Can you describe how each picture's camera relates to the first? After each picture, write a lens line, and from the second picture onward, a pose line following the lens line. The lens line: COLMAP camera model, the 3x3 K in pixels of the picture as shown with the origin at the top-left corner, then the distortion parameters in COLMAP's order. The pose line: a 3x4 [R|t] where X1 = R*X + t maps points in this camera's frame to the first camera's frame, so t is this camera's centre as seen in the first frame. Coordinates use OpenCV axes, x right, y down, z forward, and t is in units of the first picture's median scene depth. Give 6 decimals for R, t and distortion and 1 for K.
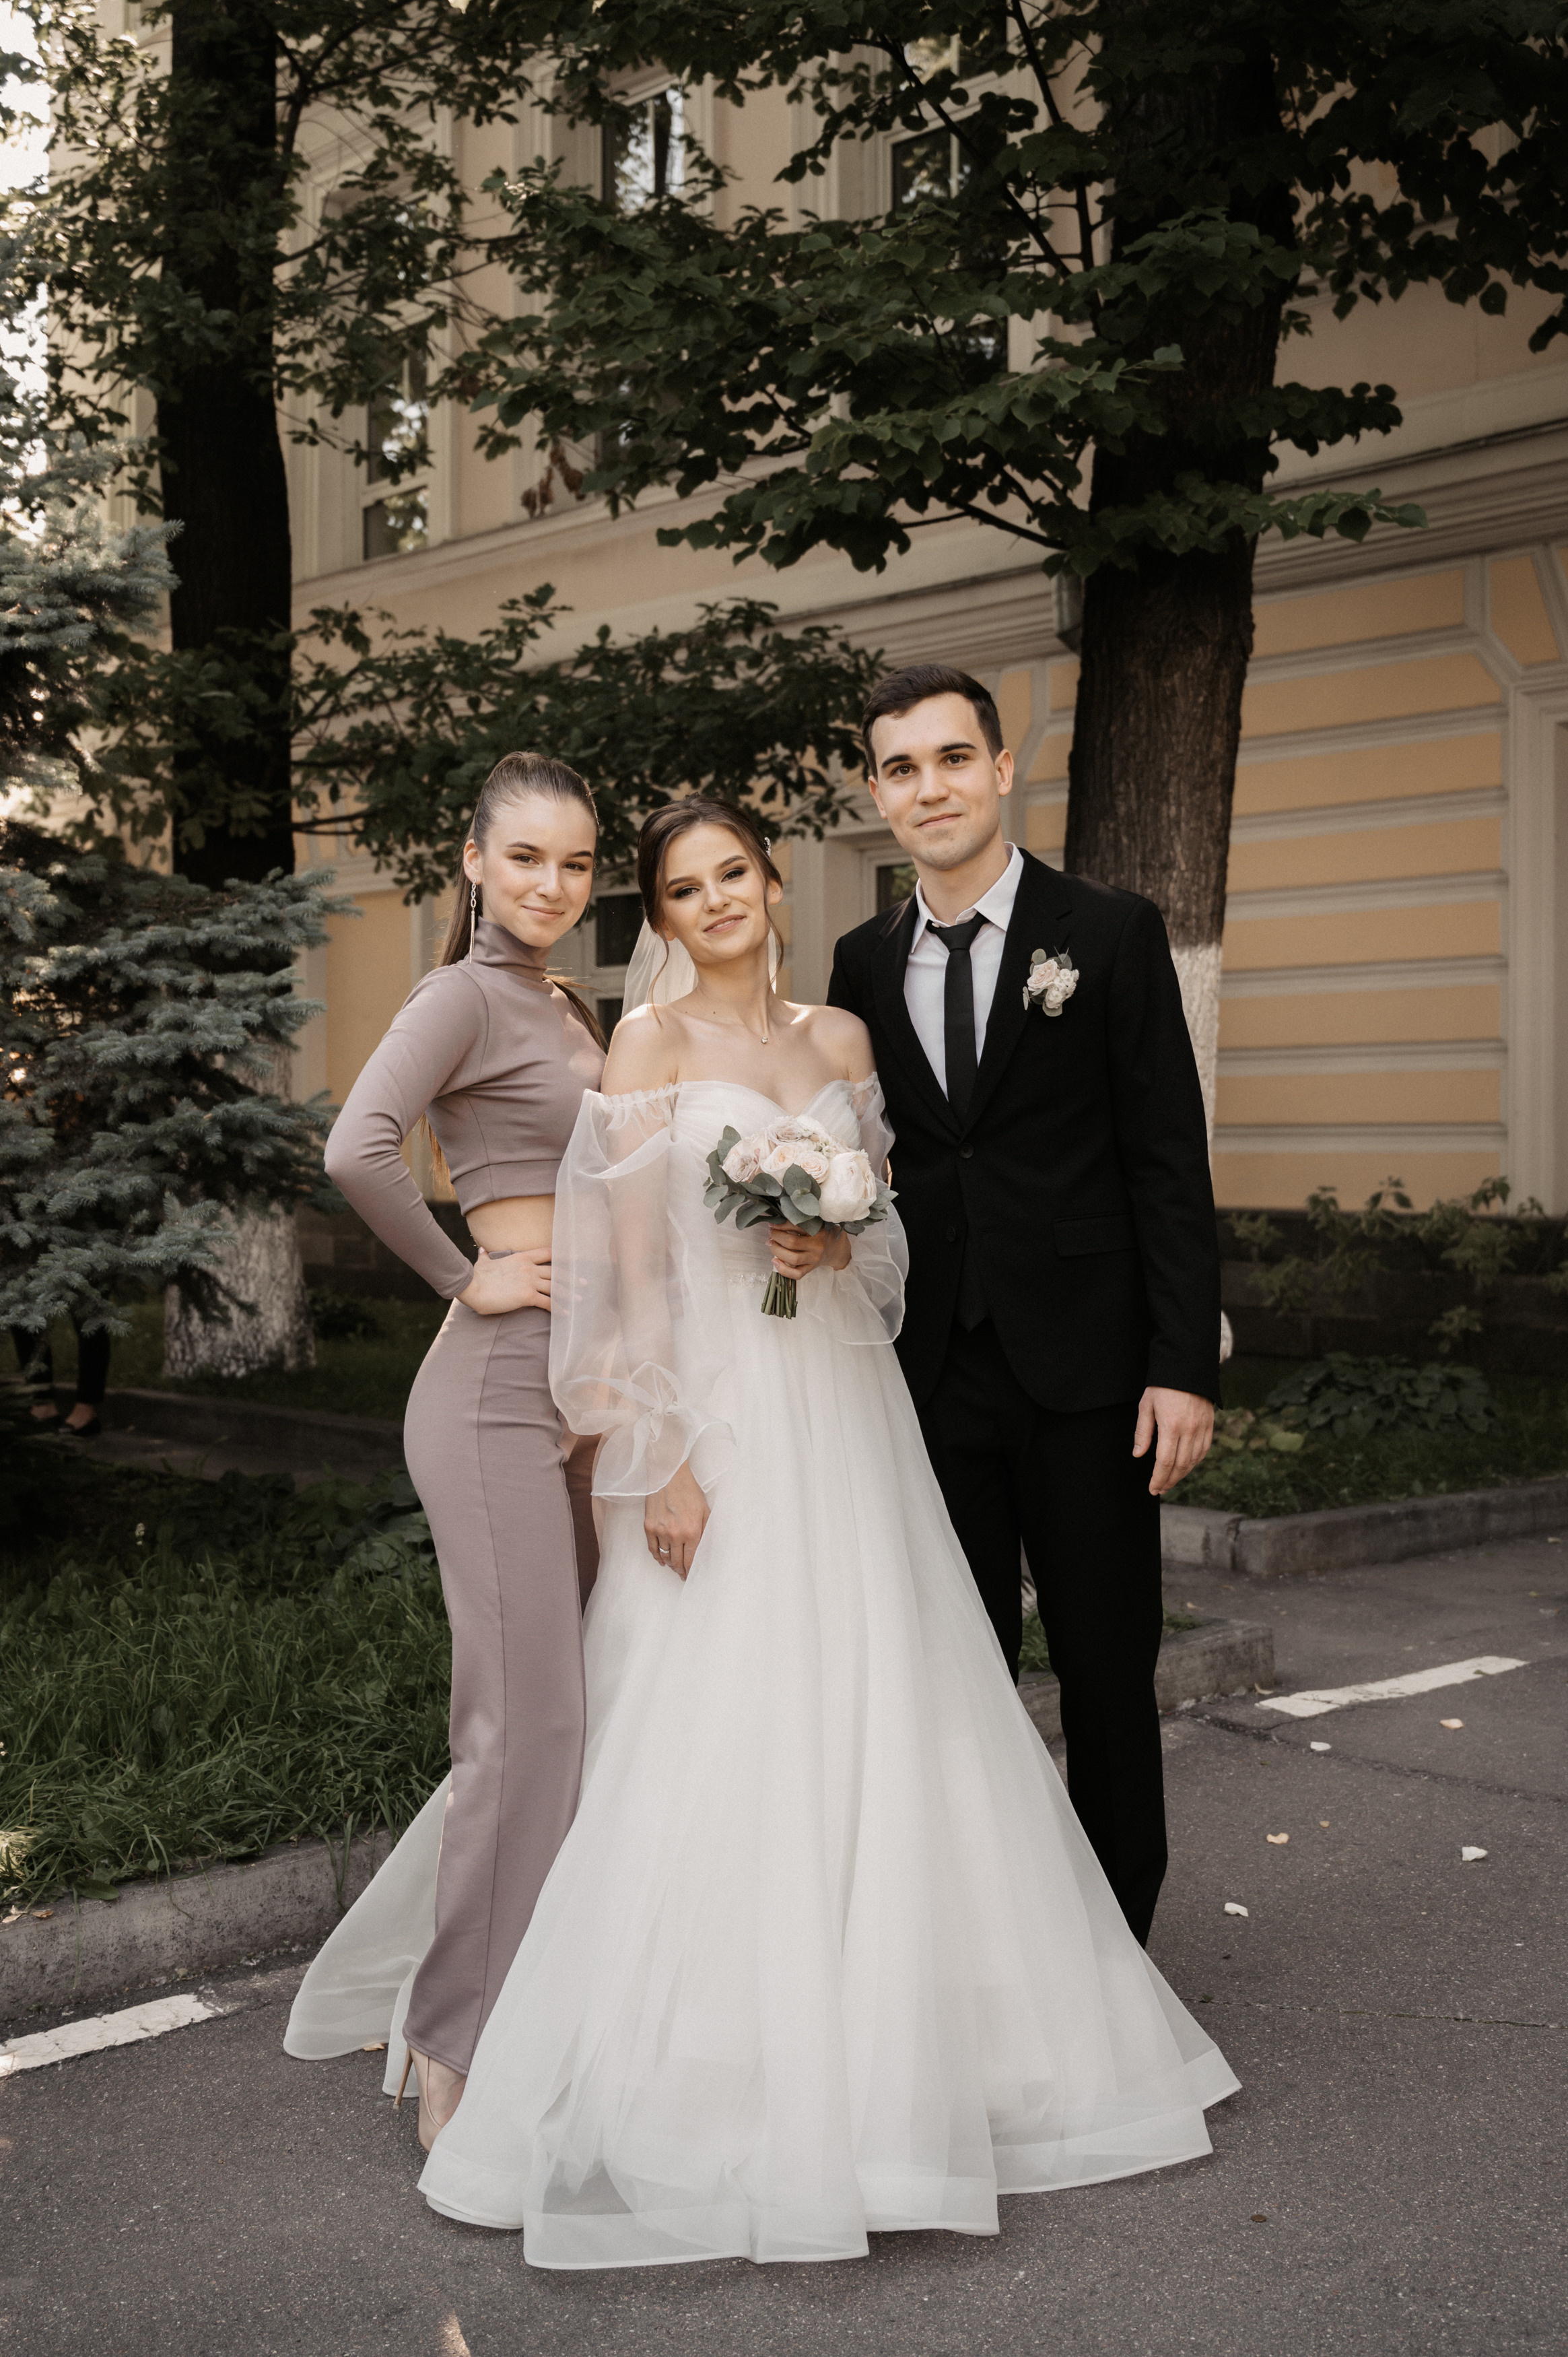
lens RADIAL K [[2844.3, 0, 785.6], [0, 2844.3, 1186.8], [0, 0, 1]] dist [0.003951, -0.005512]
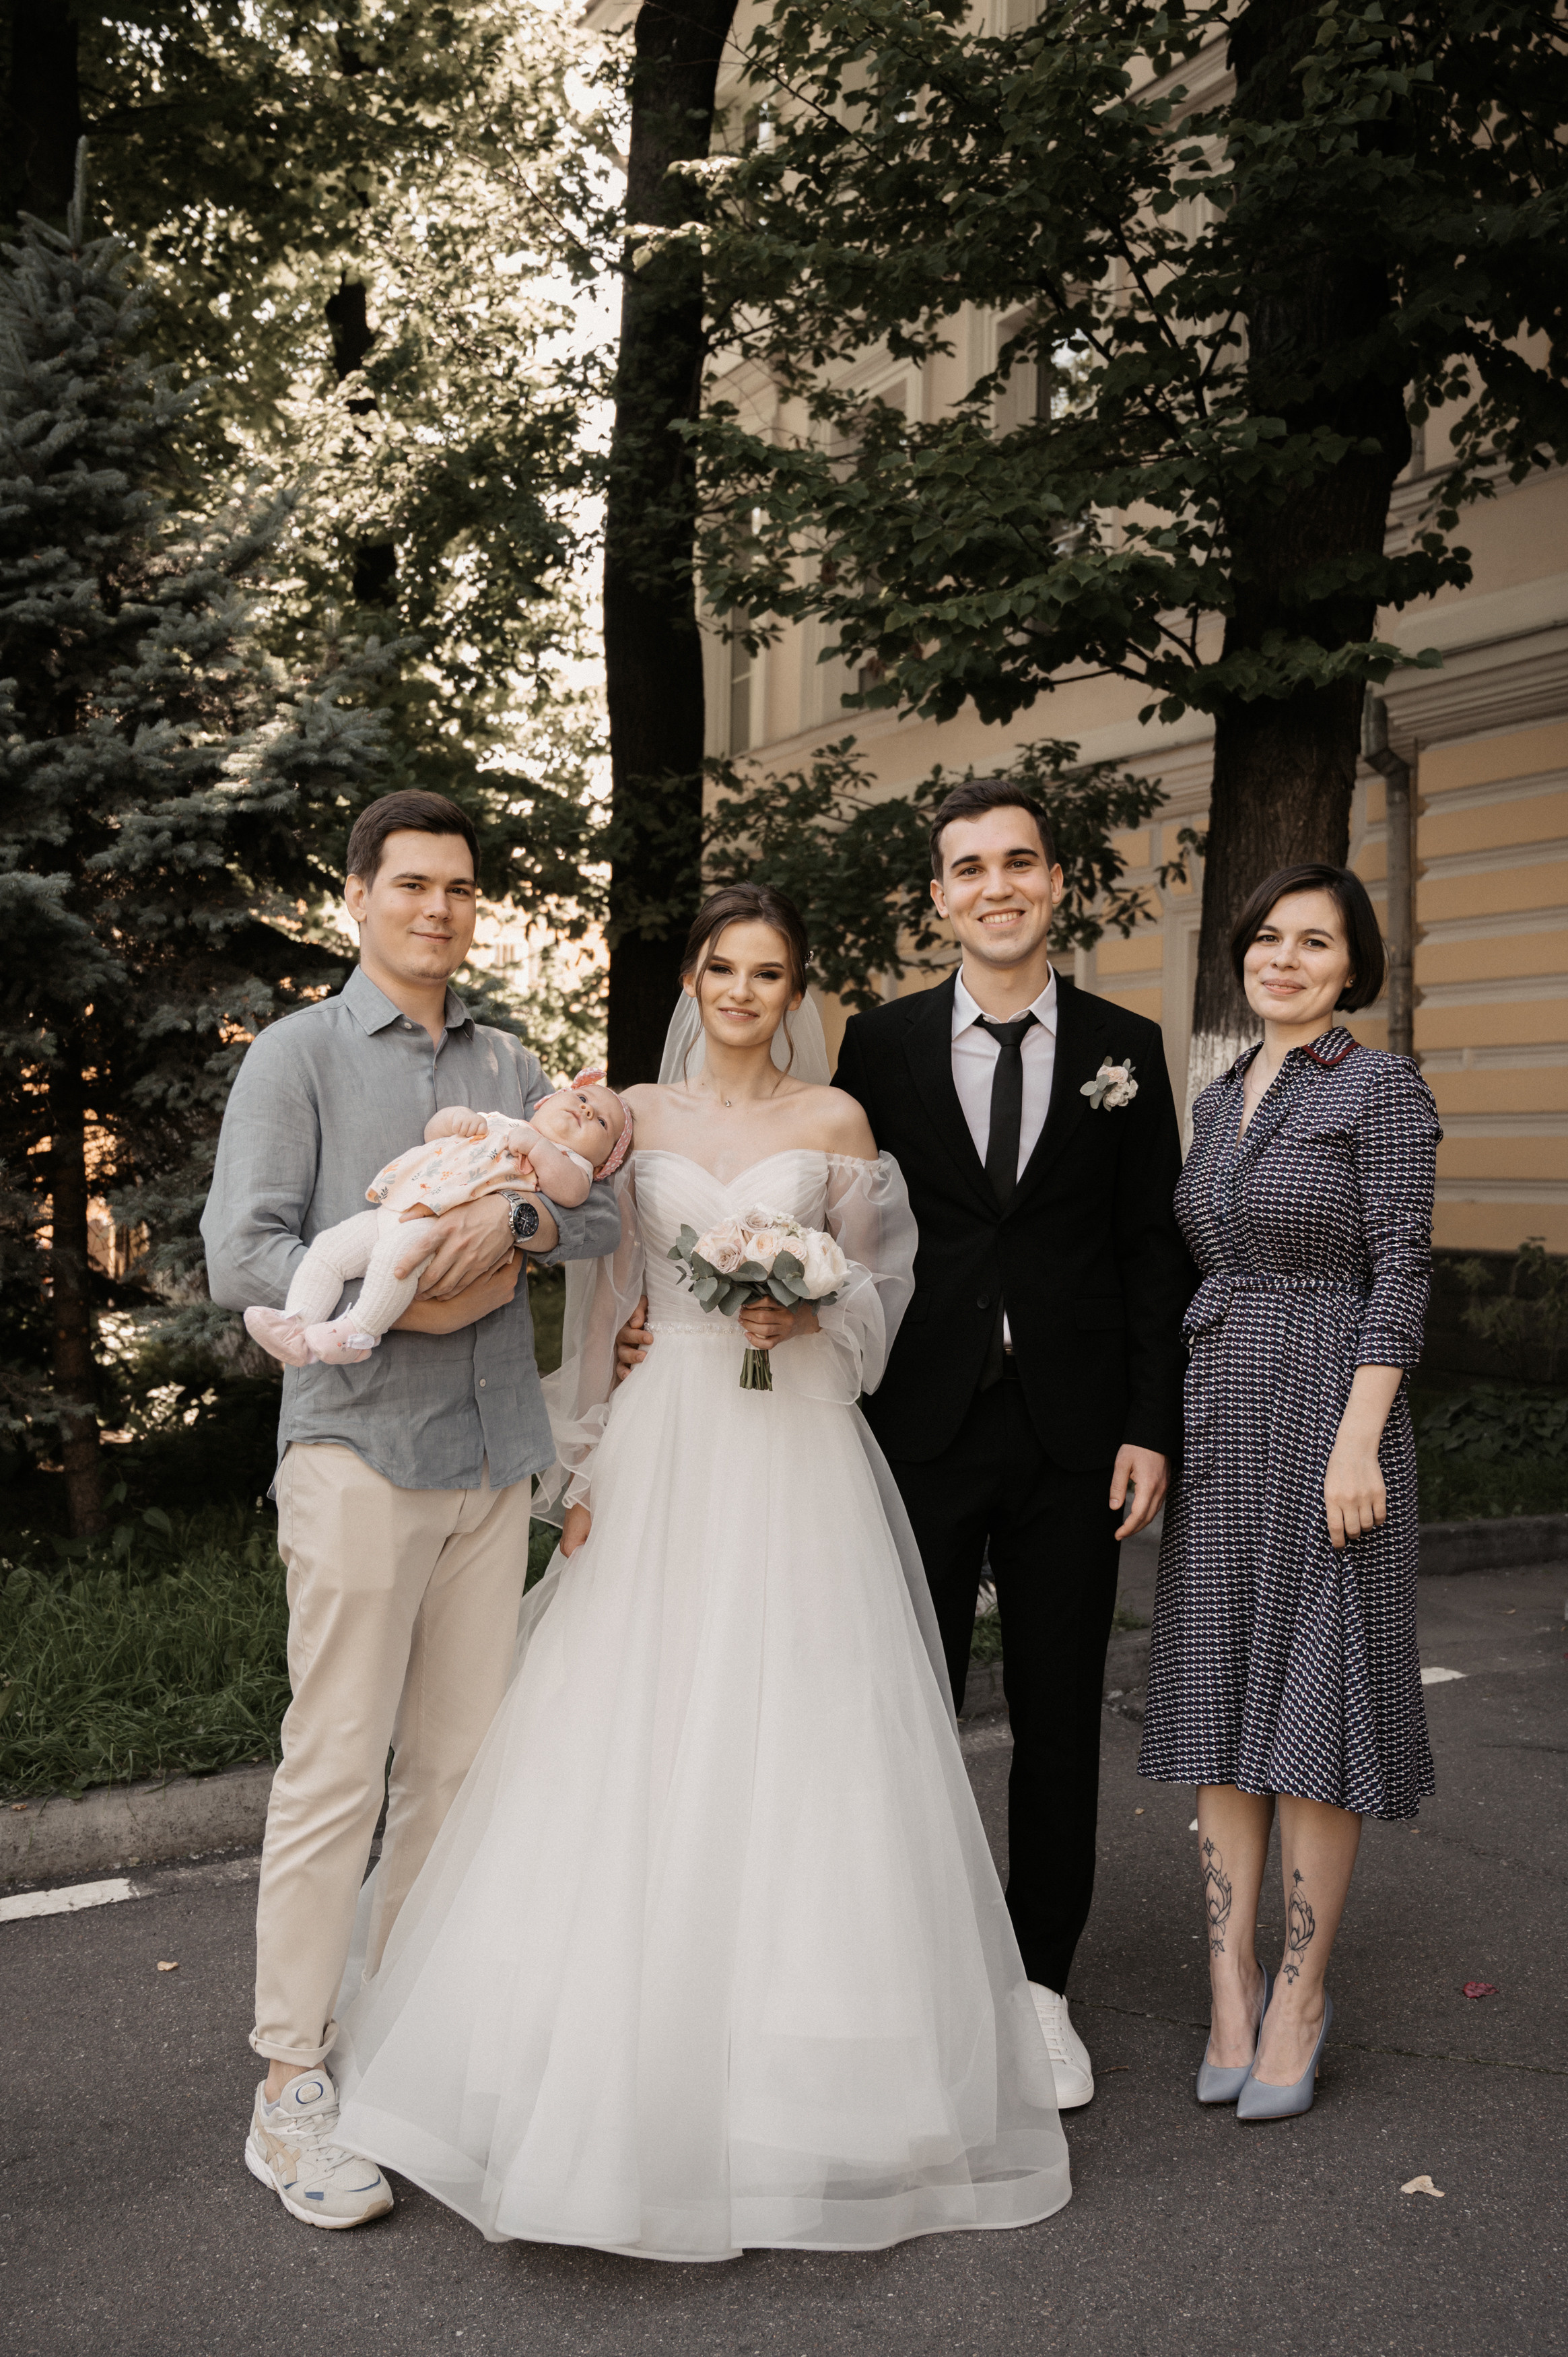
lens RADIAL K [[2303.3, 0, 795.3], [0, 2303.3, 1187.6], [0, 0, 1]] dist [-0.000286, -0.003014]
pose [[0.971267, 0.016403, -0.237426, 0.174751], [-0.018174, 0.999821, -0.005271, -0.013777], [0.237297, 0.009435, 0.971391, 0.036930]]
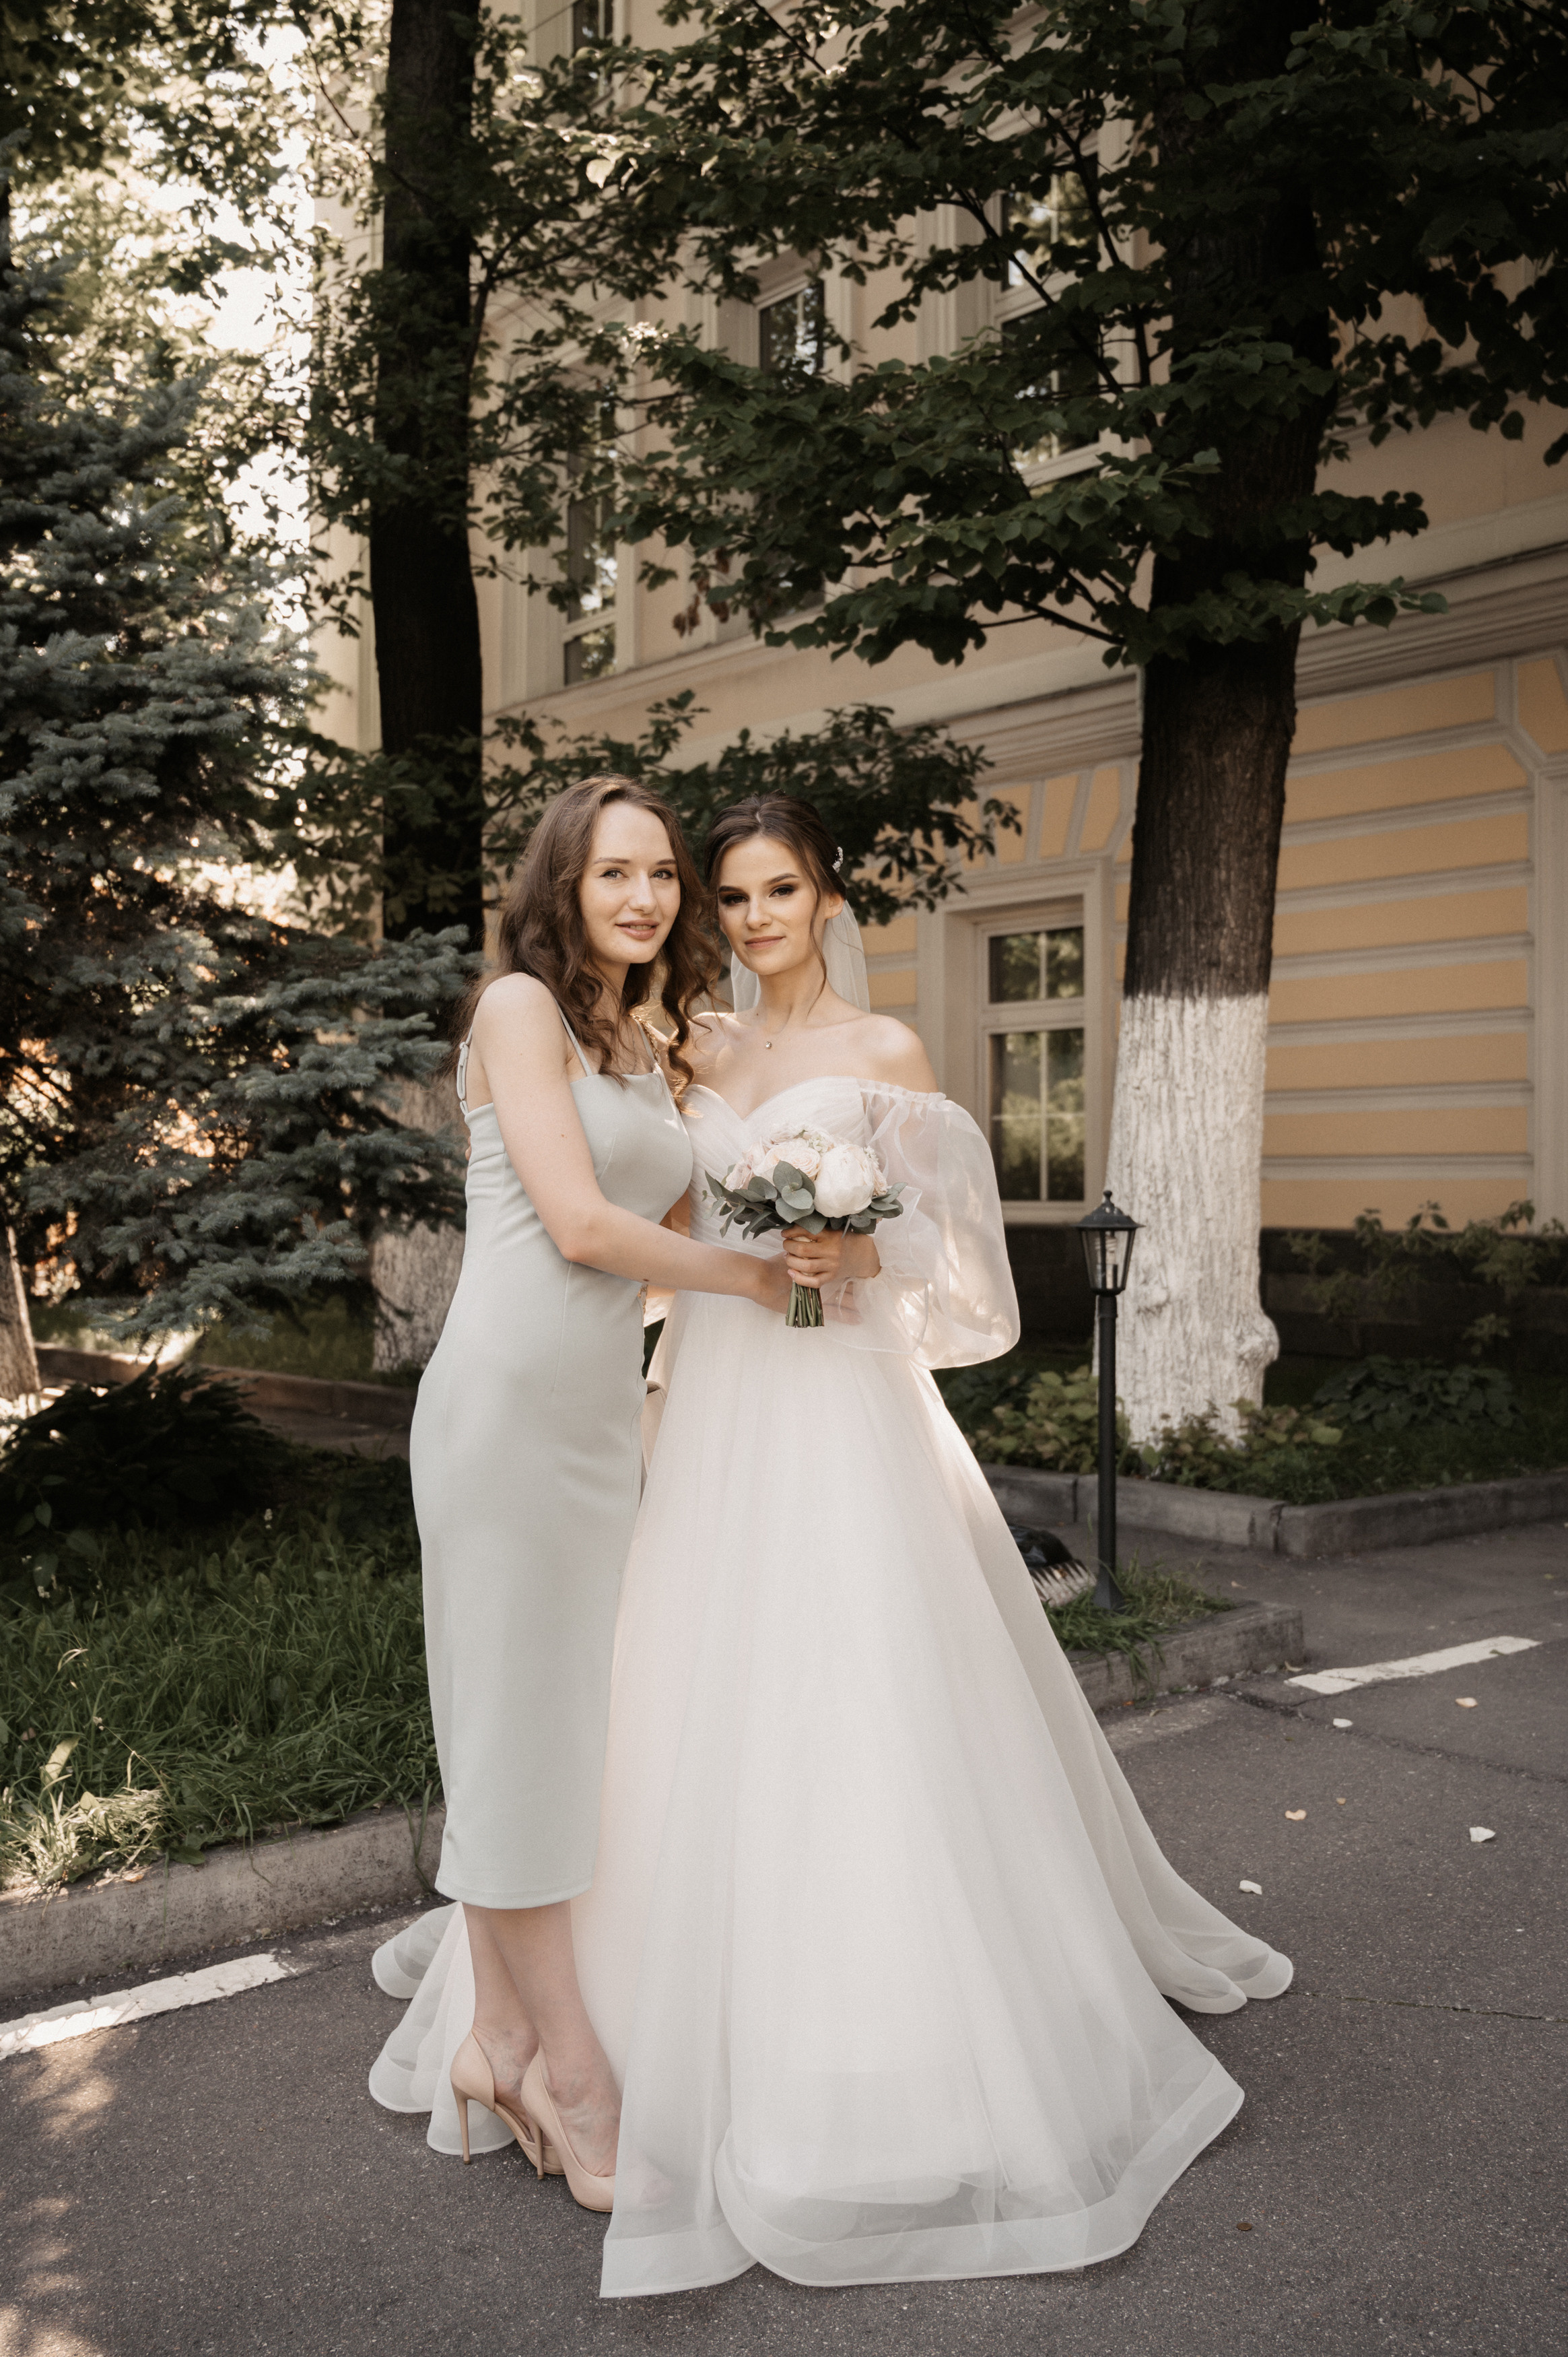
lens RADIAL K [[2338.0, 0, 790.8], [0, 2338.0, 1195.6], [0, 0, 1]] dist [0.001999, -0.000188]
pose [[0.997937, -0.000920, -0.064197, 0.025145], [0.000508, 0.999979, -0.006420, 0.000712], [0.064201, 0.006374, 0.997917, 0.067367]]
